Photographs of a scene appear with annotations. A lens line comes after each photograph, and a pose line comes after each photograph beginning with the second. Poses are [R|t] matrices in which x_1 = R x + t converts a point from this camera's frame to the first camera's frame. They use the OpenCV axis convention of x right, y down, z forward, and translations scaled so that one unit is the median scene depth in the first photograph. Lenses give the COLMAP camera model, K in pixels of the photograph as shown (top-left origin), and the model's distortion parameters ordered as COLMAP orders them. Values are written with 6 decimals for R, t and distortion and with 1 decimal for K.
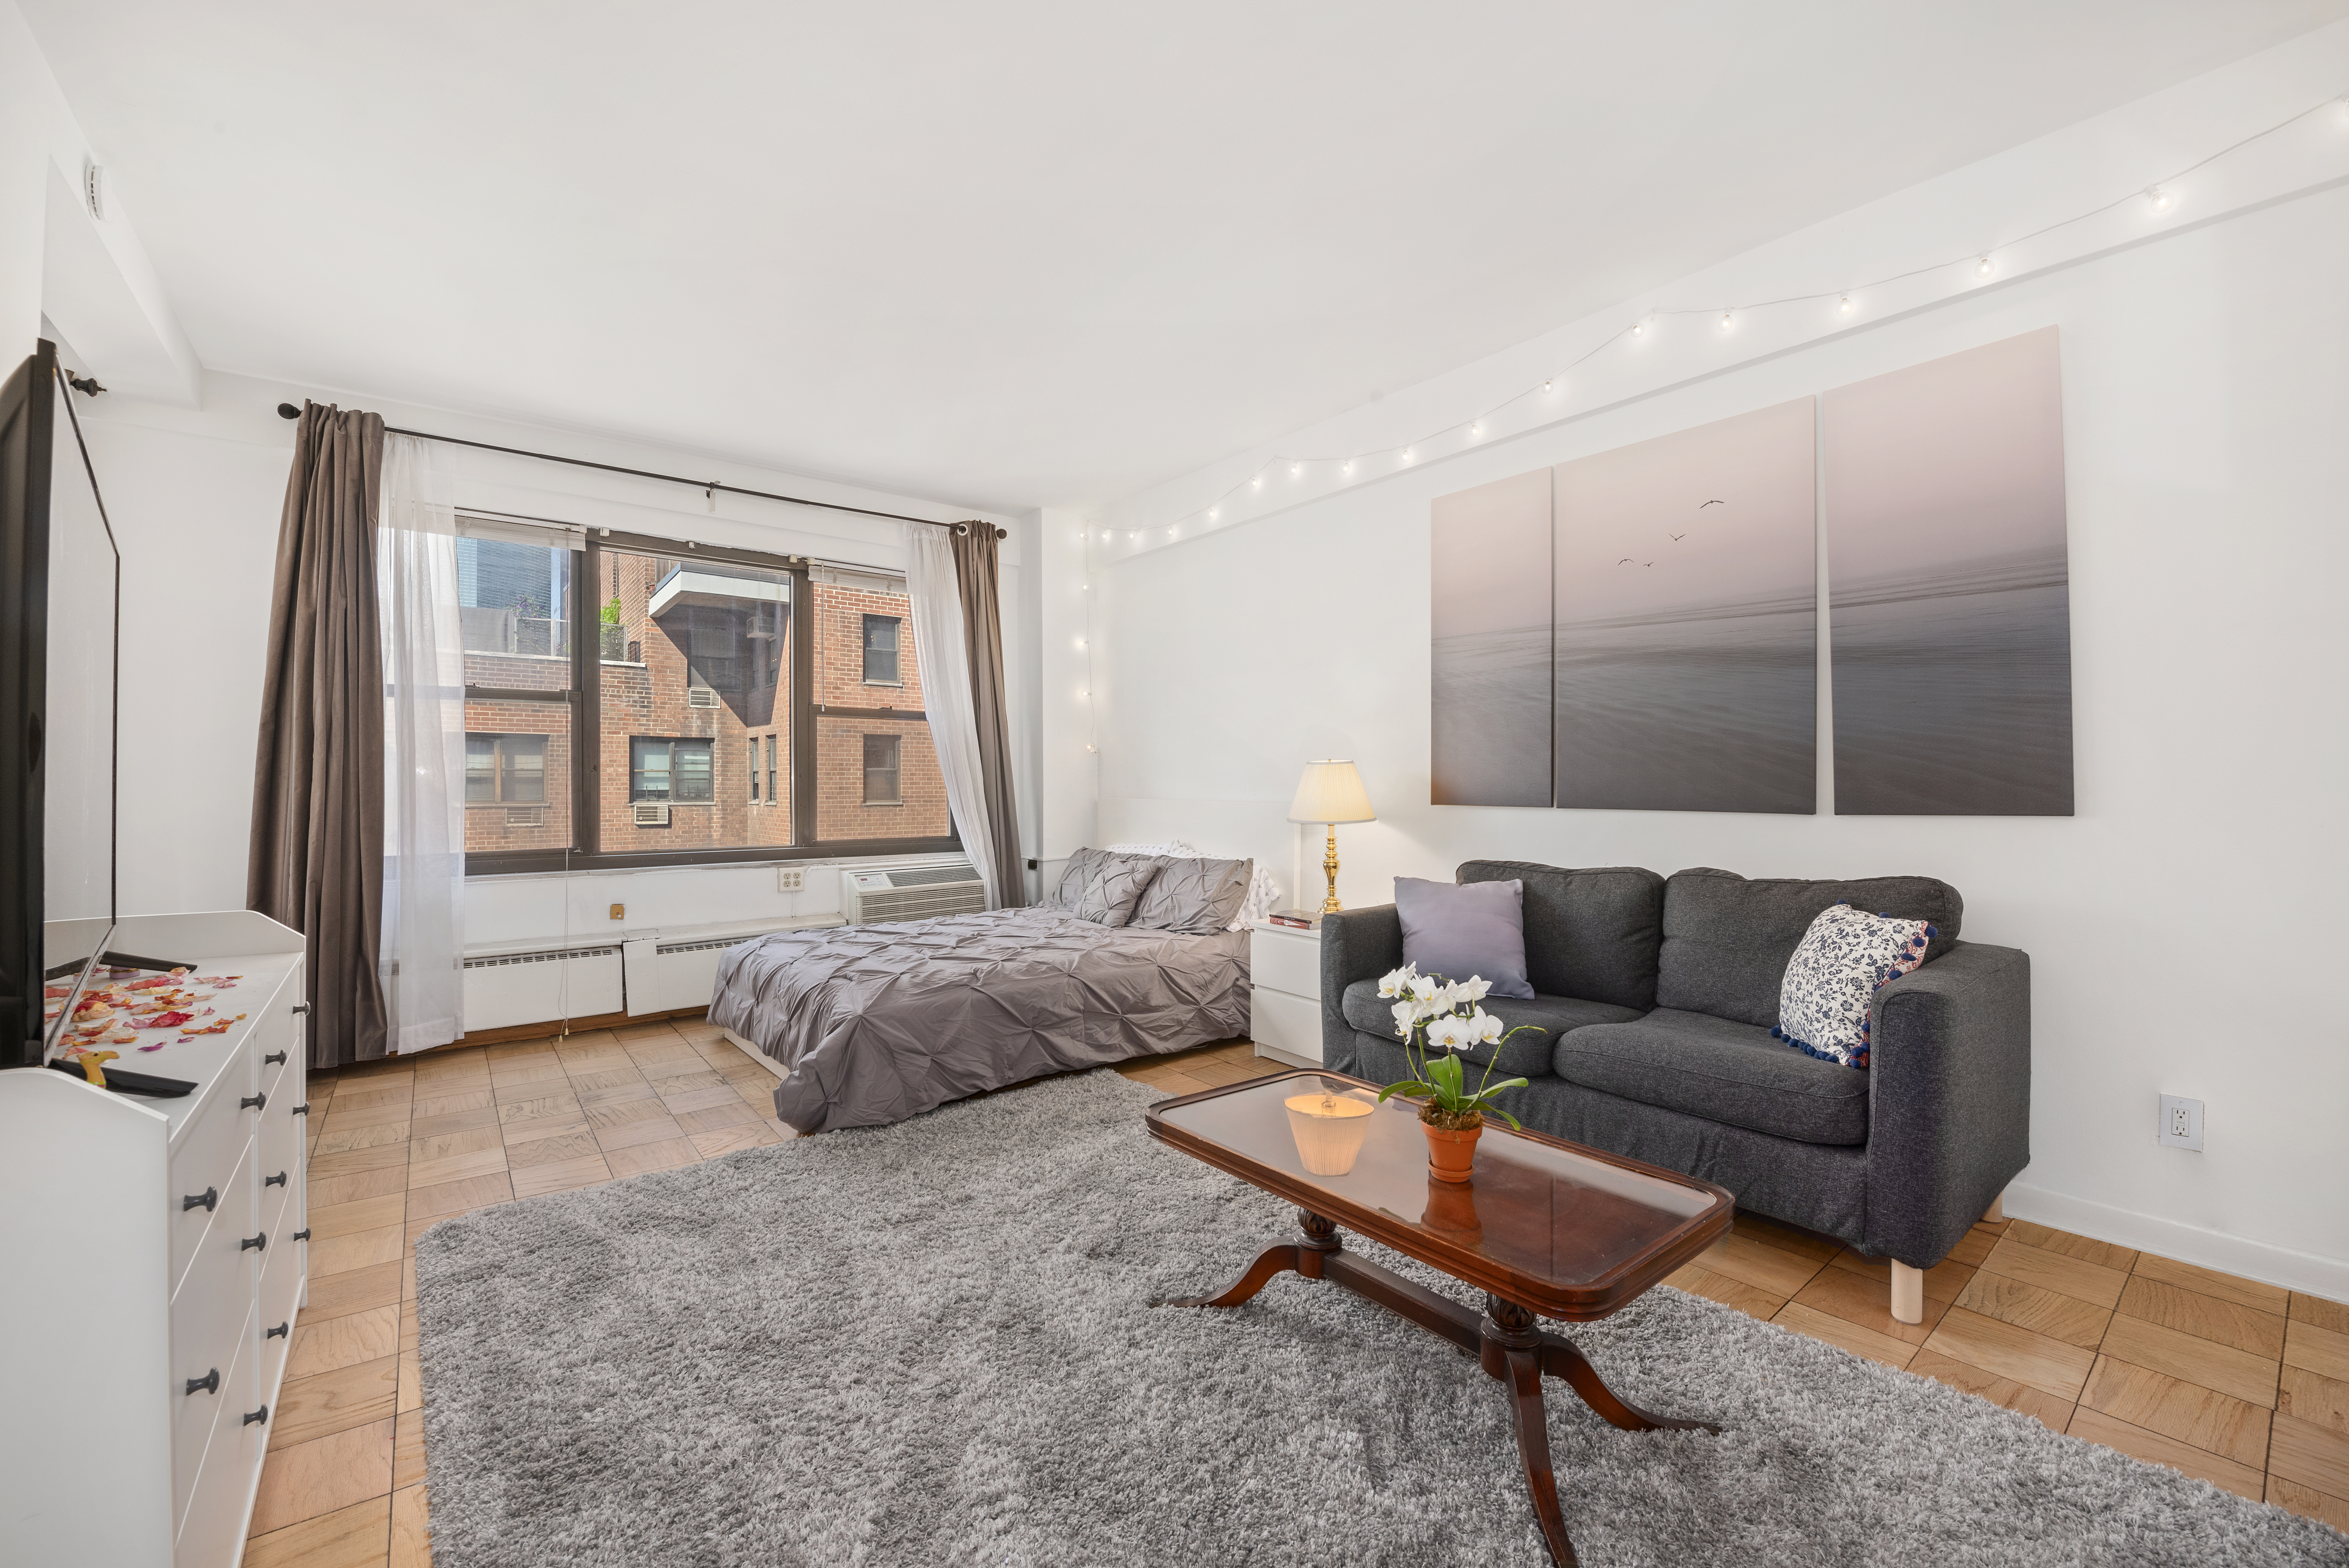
lens RADIAL K [[964.8, 0, 1174.5], [0, 964.8, 784.0], [0, 0, 1]] dist [-0.001429, -0.000130]
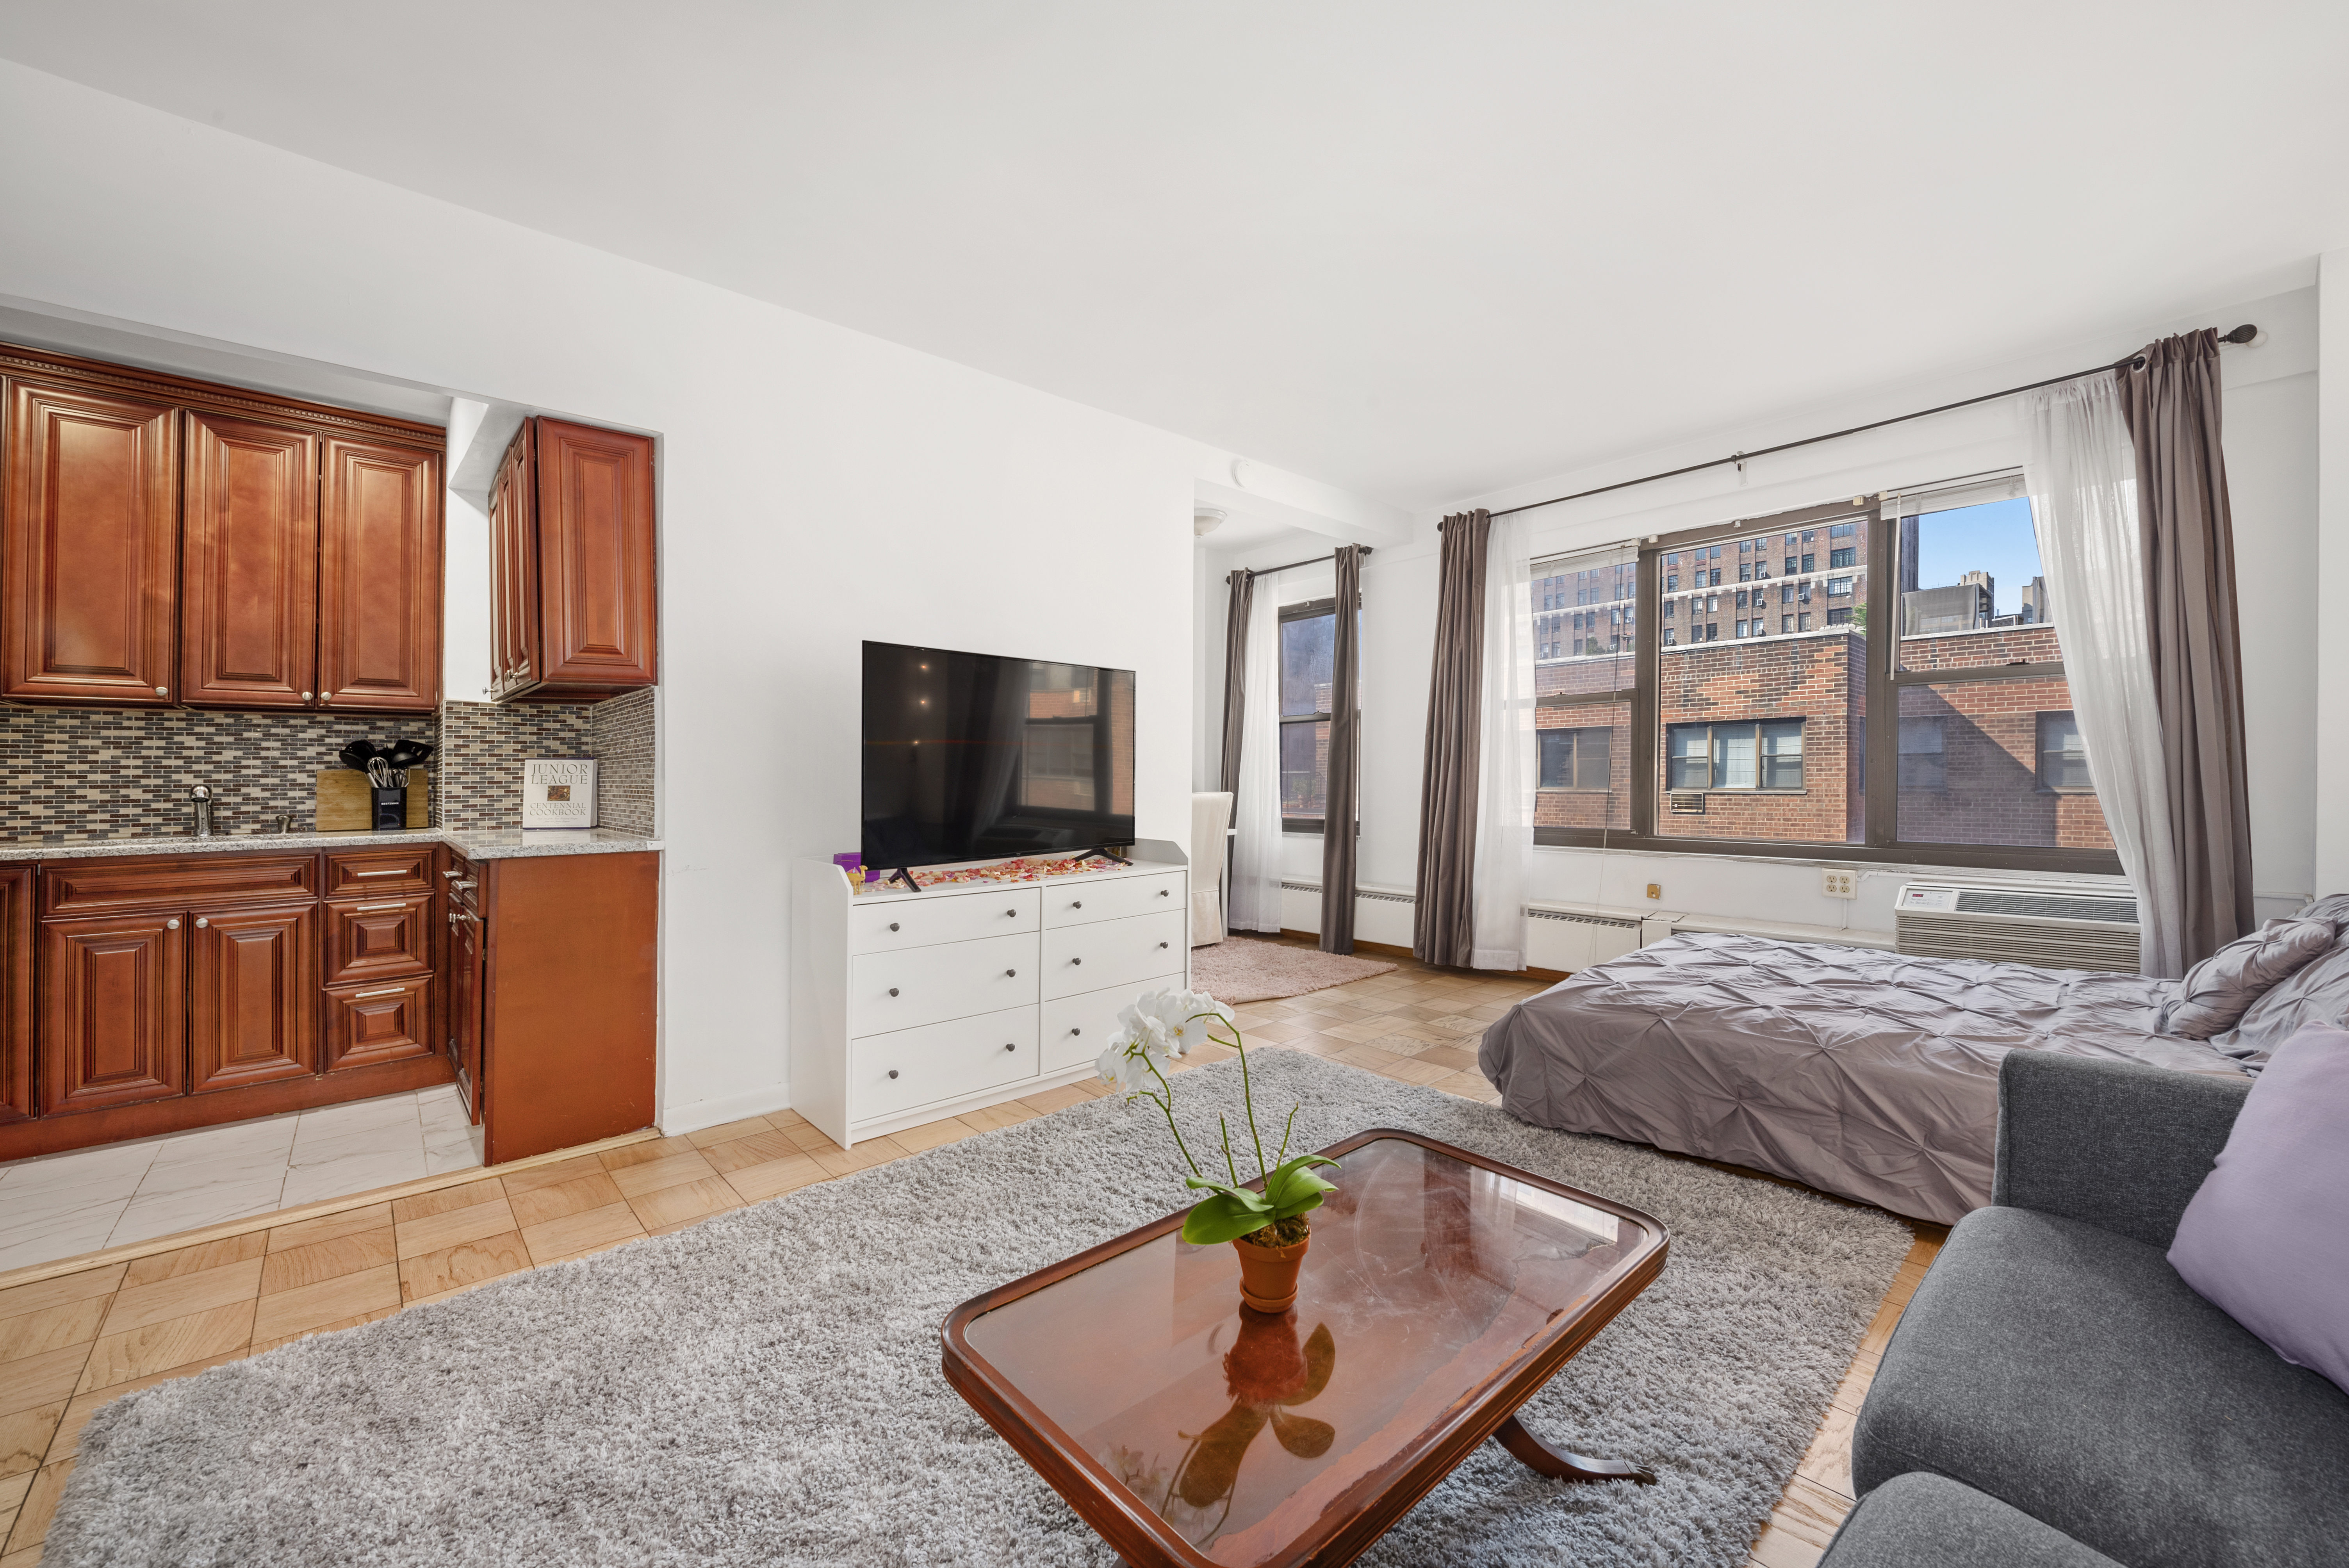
lens RADIAL K [[933.4, 0, 1174.5], [0, 933.4, 784.0], [0, 0, 1]] dist [-0.001559, -0.000359]
pose [[0.055736, 0.009628, -0.998399, 0.432554], [0.006353, 0.999930, 0.009997, -0.000781], [0.998425, -0.006900, 0.055671, 0.414902]]
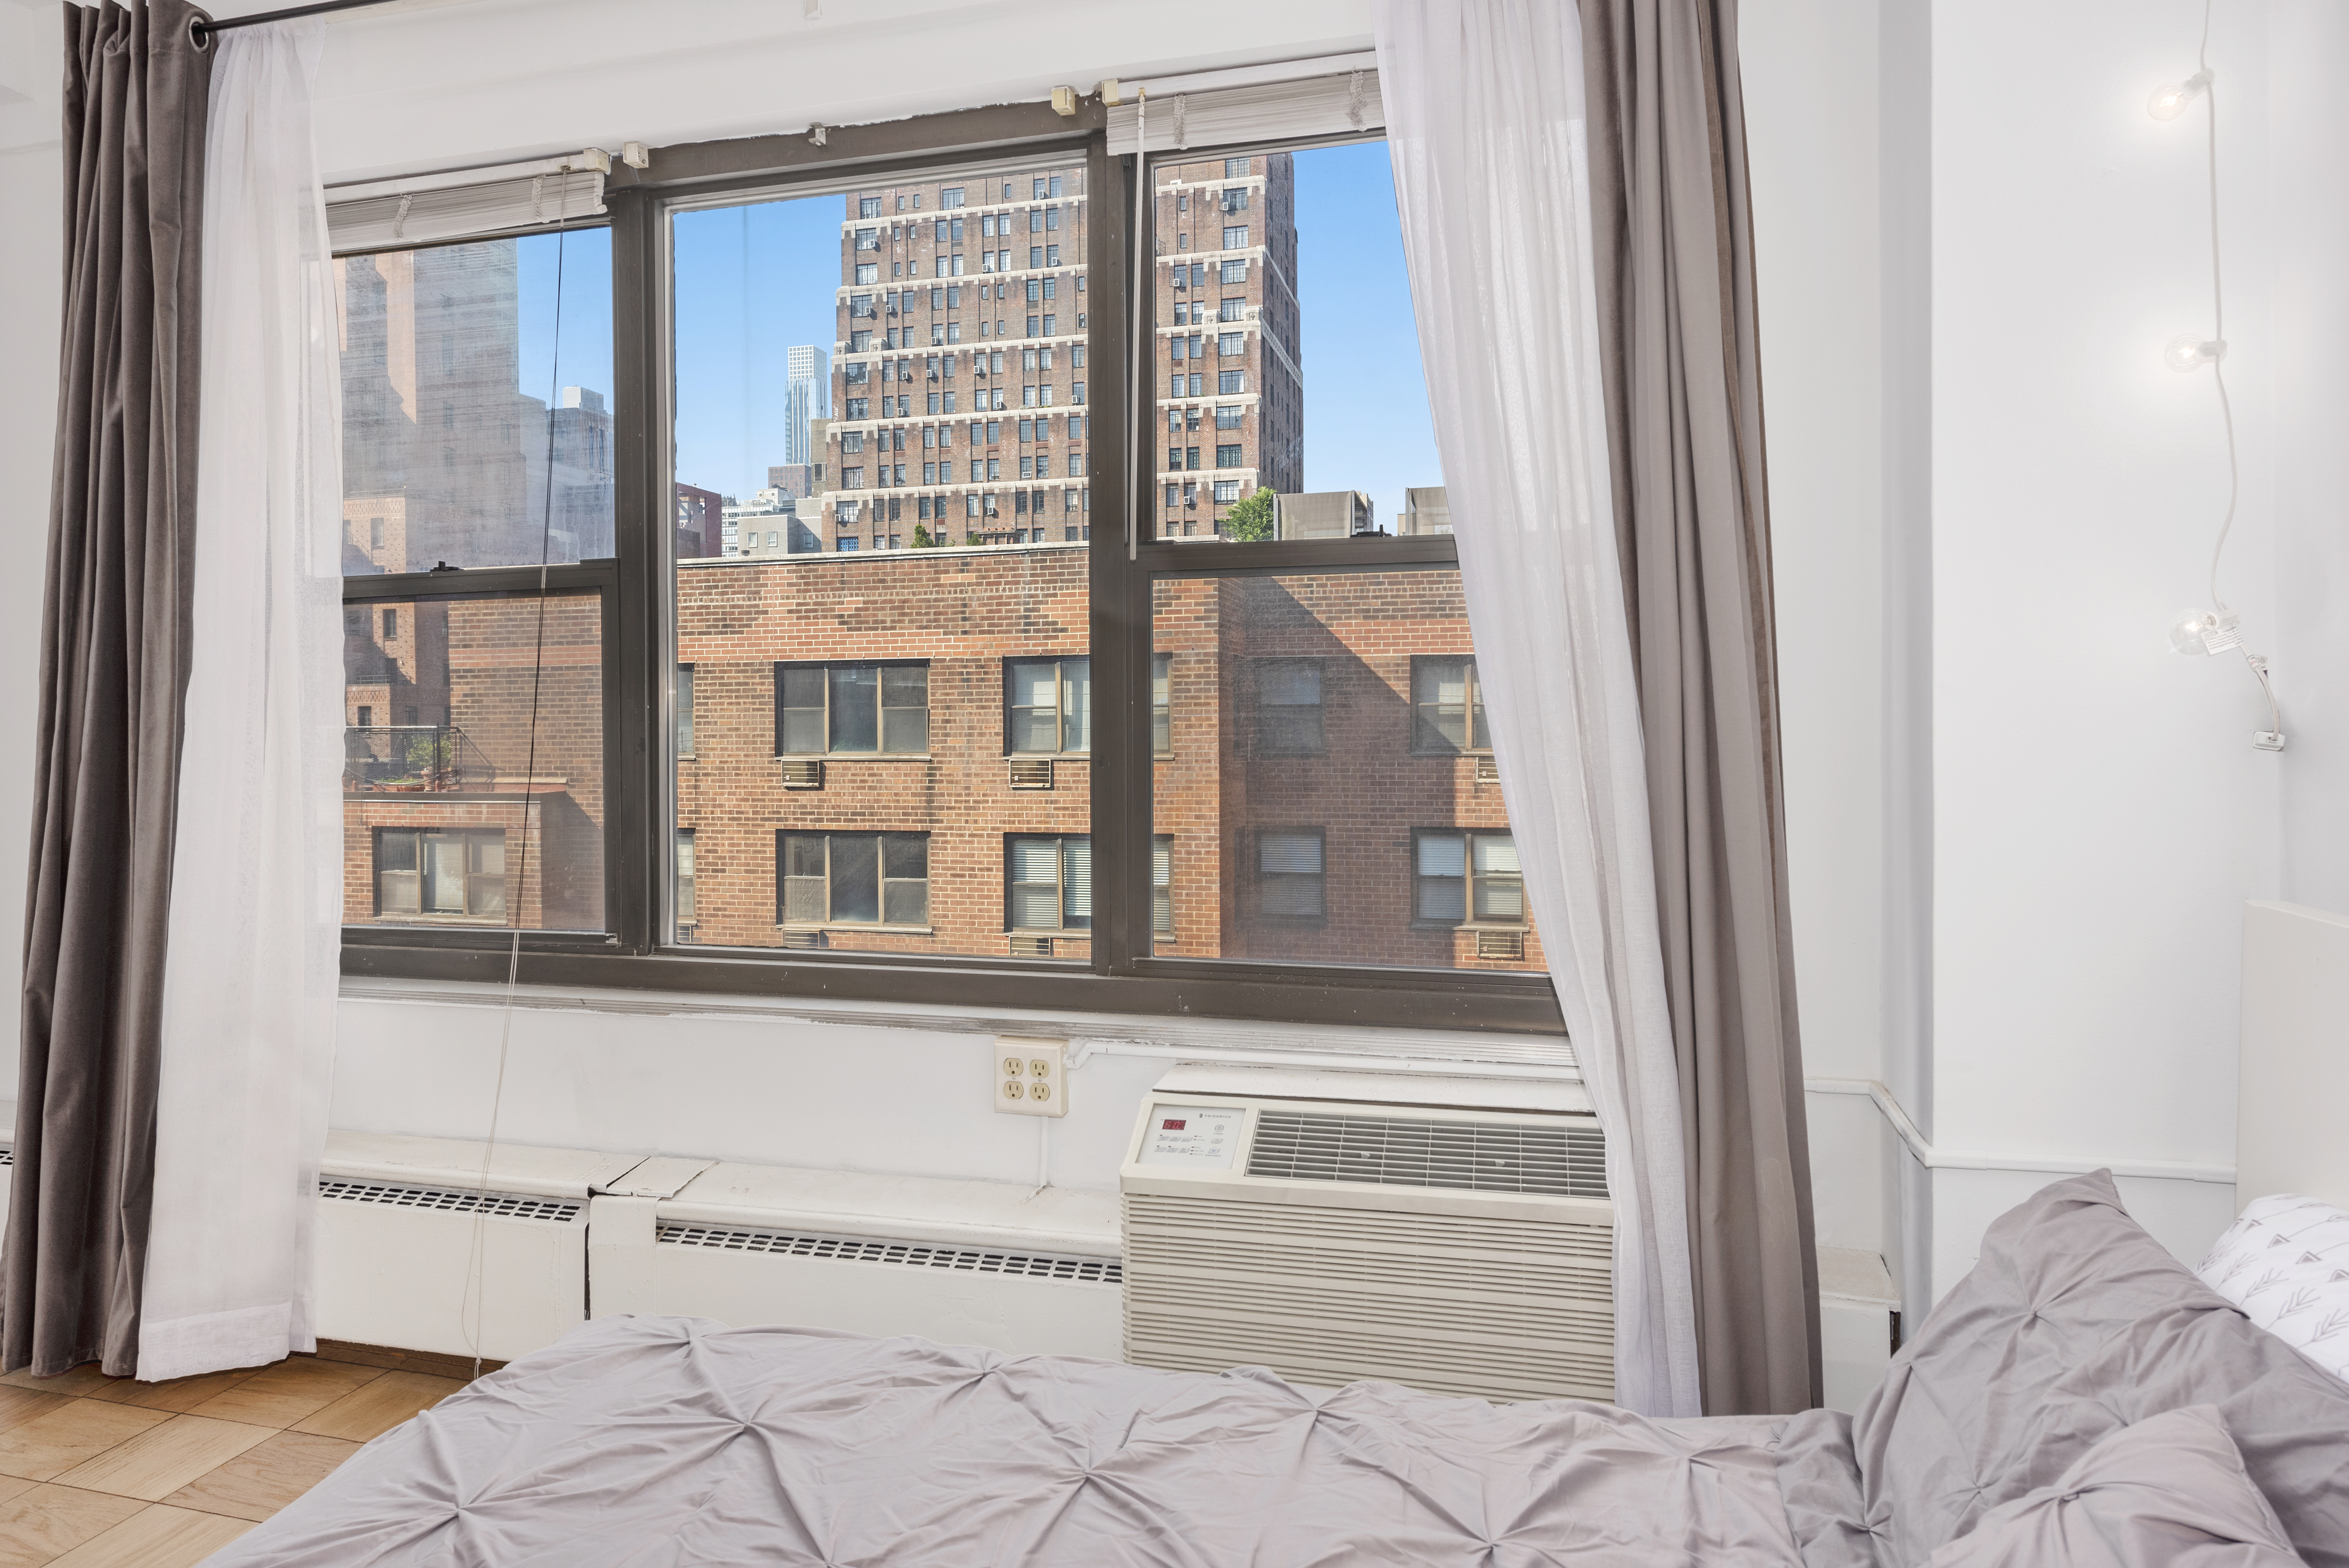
lens RADIAL K [[1435.8, 0, 1174.5], [0, 1435.8, 784.0], [0, 0, 1]] dist [-0.003357, 0.000215]
pose [[0.596492, 0.031907, -0.801985, 0.029834], [0.004381, 0.999065, 0.043006, -0.025812], [0.802607, -0.029166, 0.595795, 0.834427]]
